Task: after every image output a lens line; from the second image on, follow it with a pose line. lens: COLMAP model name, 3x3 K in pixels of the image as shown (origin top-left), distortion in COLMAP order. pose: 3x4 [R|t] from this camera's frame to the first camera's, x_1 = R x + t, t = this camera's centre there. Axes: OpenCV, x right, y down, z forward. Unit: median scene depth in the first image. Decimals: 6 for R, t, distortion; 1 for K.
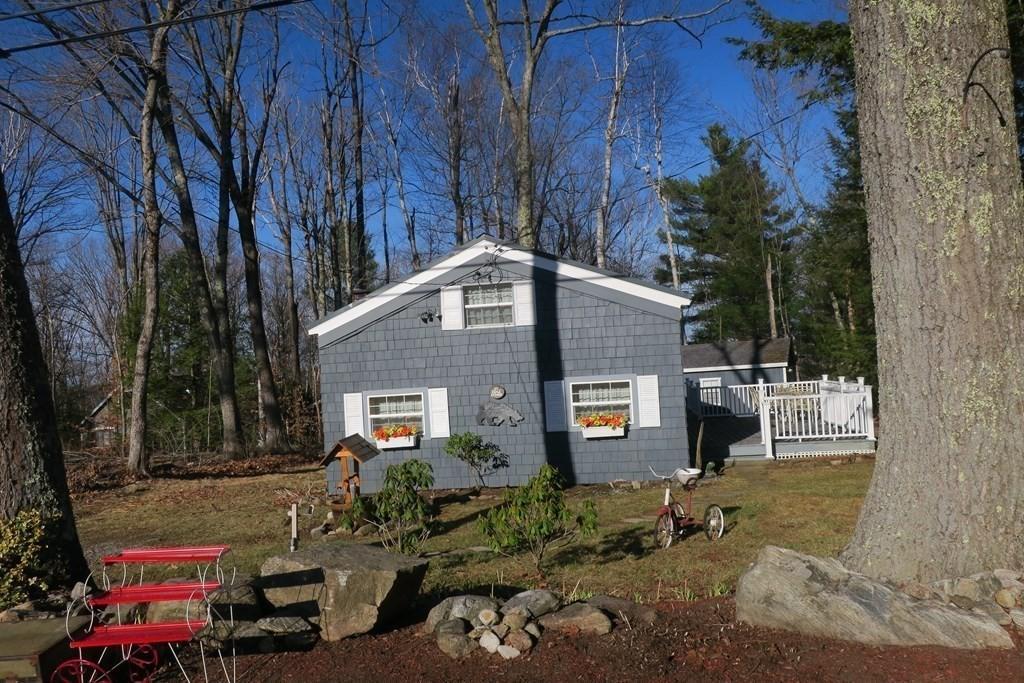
lens RADIAL K [[802.9, 0, 512.0], [0, 802.9, 341.5], [0, 0, 1]] dist [-0.011730, 0.009645]
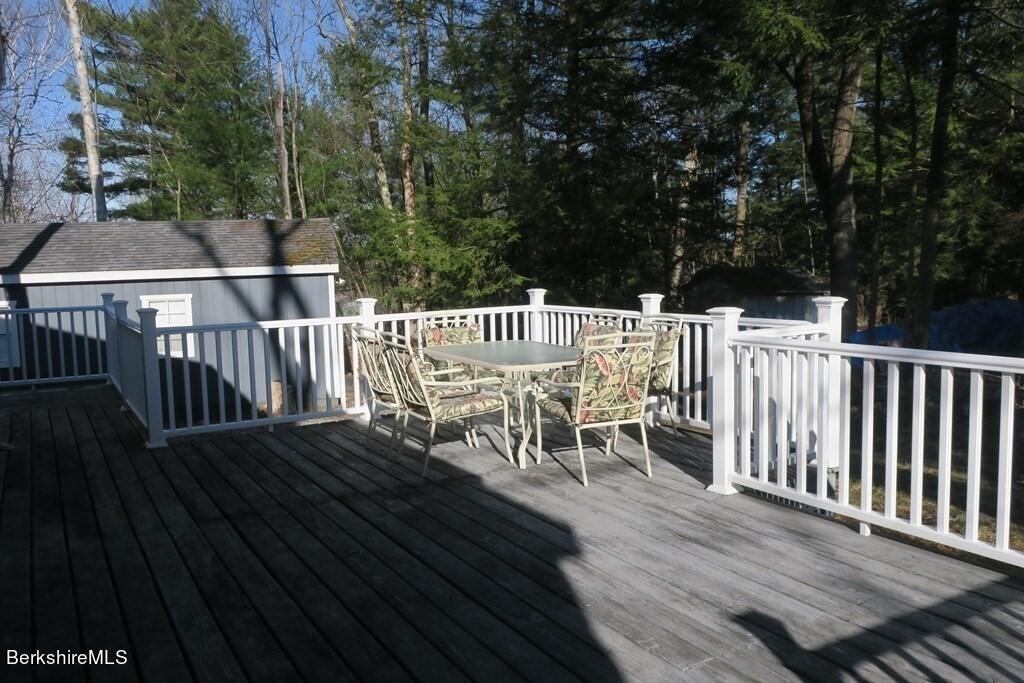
lens RADIAL K [[802.9, 0, 512.0], [0, 802.9, 341.5], [0, 0, 1]] dist [-0.011730, 0.009645]
pose [[0.781064, -0.022226, 0.624055, 0.259338], [-0.040875, 0.995403, 0.086611, 0.054218], [-0.623111, -0.093157, 0.776566, 1.164991]]
